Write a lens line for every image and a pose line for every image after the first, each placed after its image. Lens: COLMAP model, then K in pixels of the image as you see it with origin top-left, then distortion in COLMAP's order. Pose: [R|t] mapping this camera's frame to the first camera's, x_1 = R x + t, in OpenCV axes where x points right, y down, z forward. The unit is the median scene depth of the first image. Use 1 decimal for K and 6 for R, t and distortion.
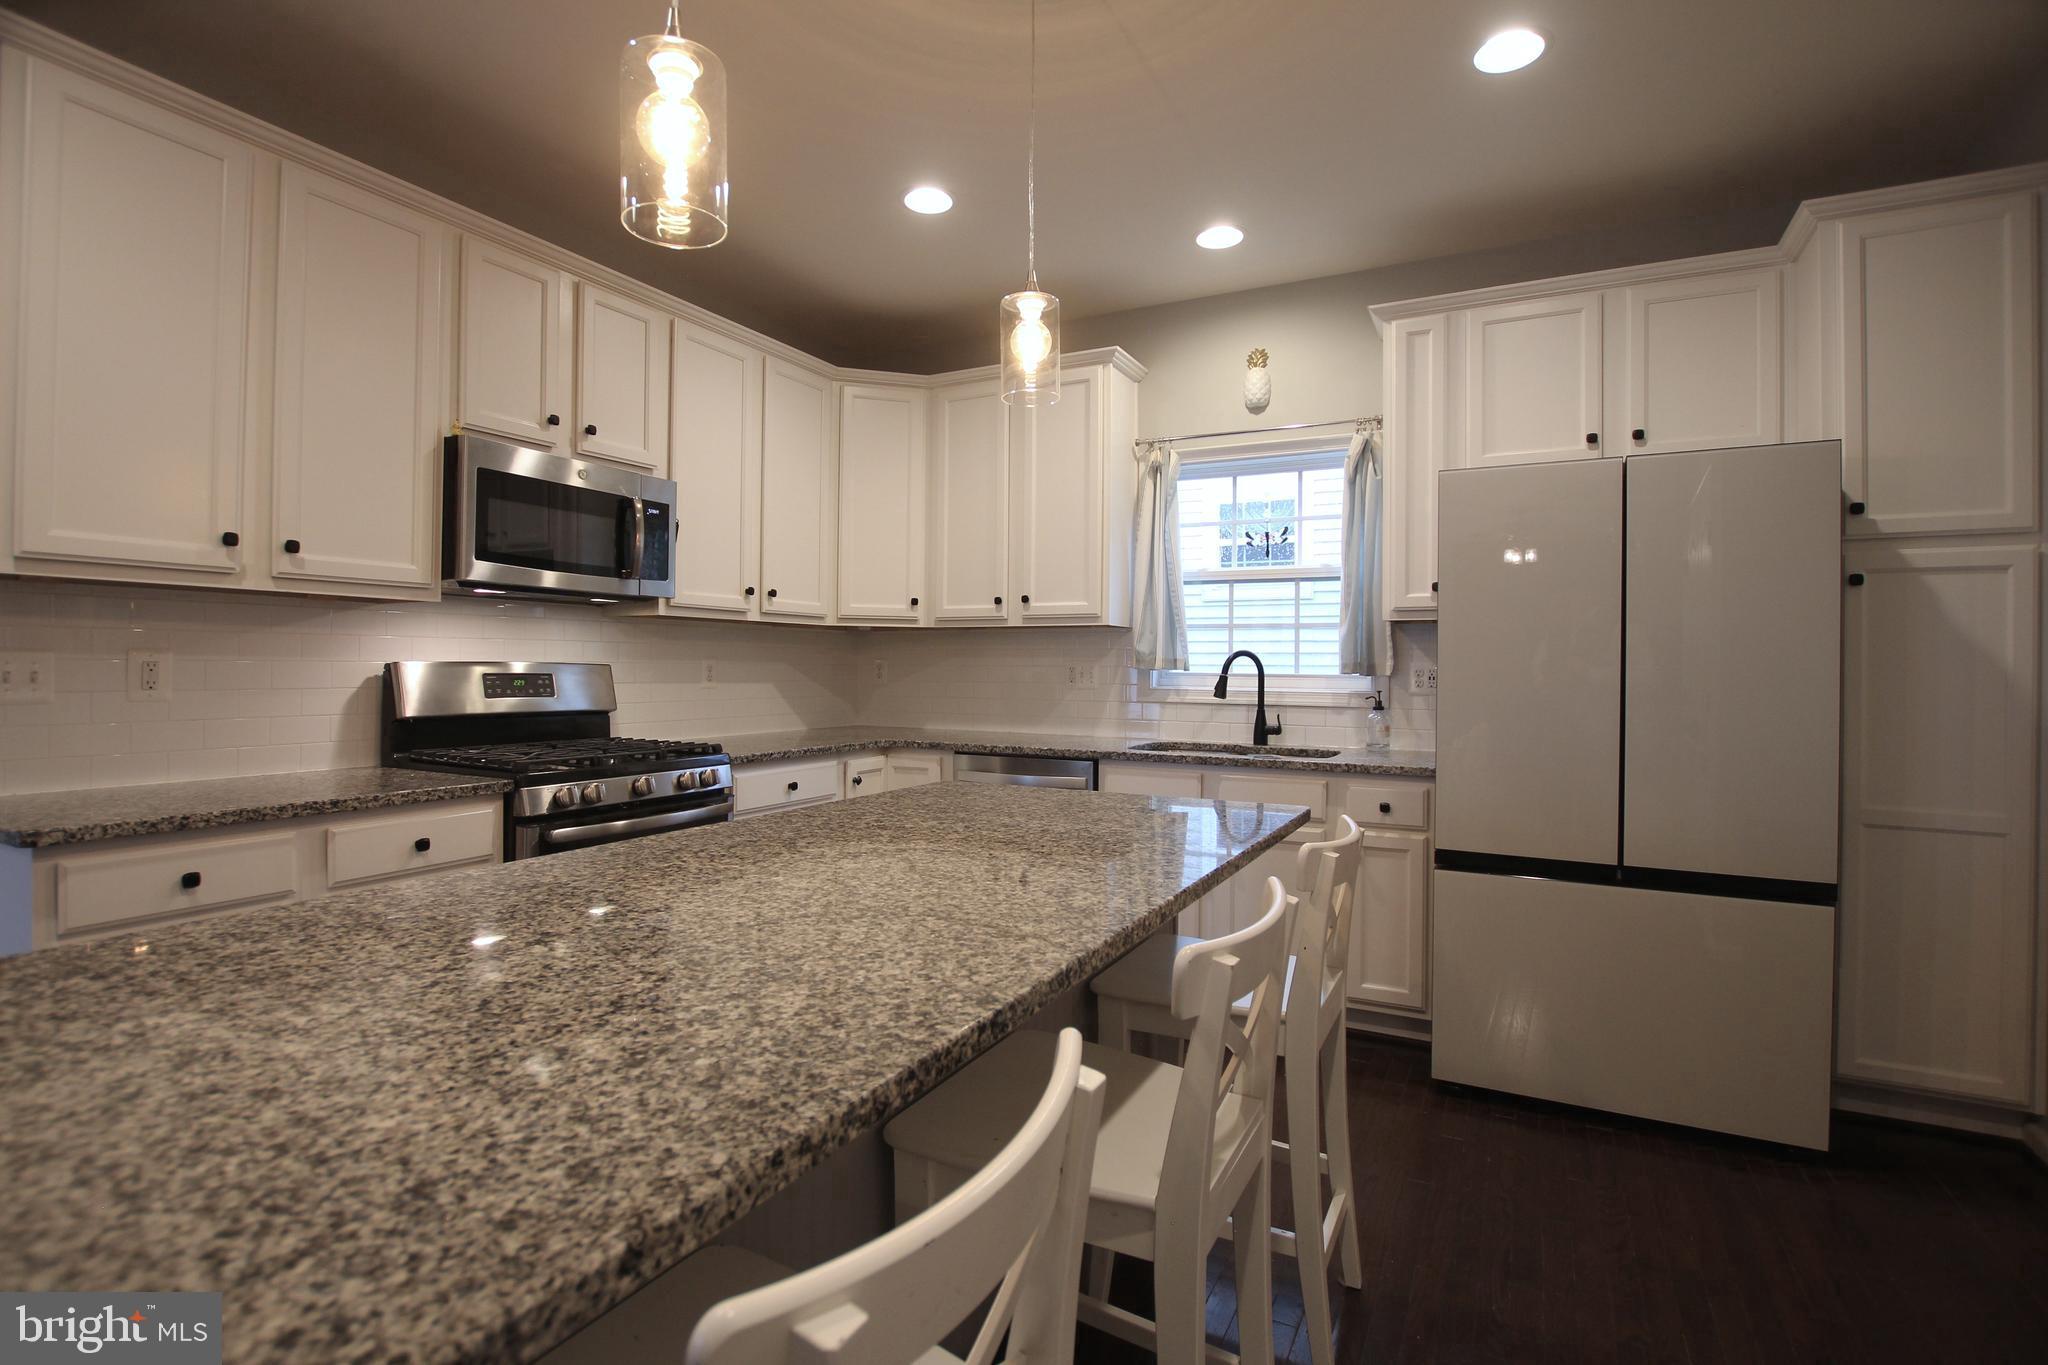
lens RADIAL K [[968.2, 0, 1022.4], [0, 968.2, 665.7], [0, 0, 1]] dist [-0.023073, 0.000219]
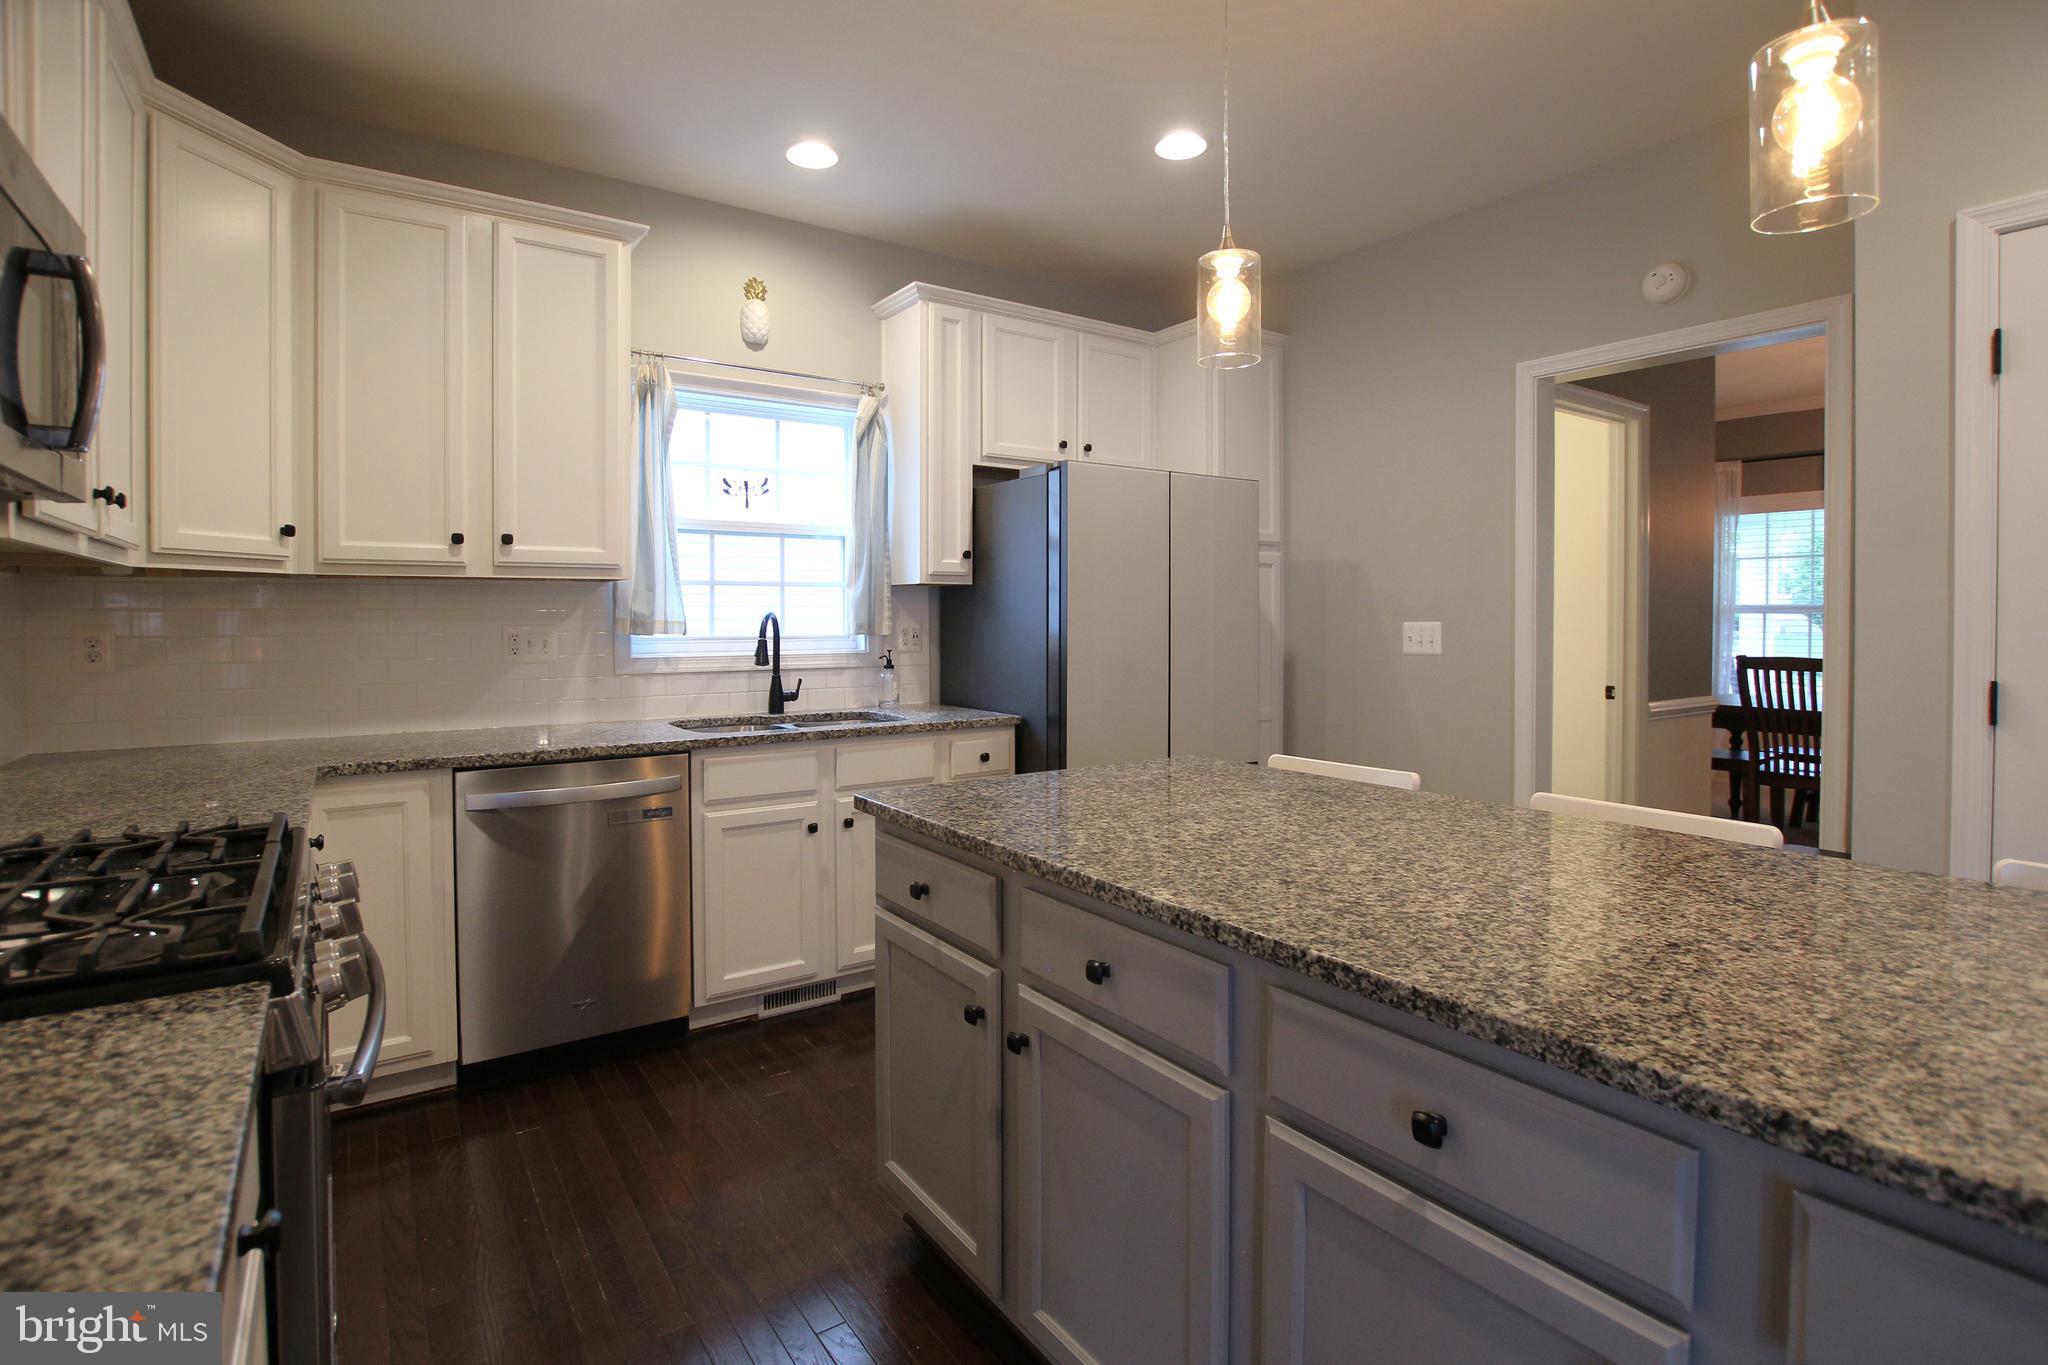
lens RADIAL K [[983.9, 0, 1007.2], [0, 983.9, 634.0], [0, 0, 1]] dist [-0.026185, 0.000528]
pose [[0.470241, -0.025782, 0.882161, -0.480630], [0.006152, 0.999645, 0.025936, -0.017141], [-0.882516, -0.006769, 0.470233, 0.366956]]
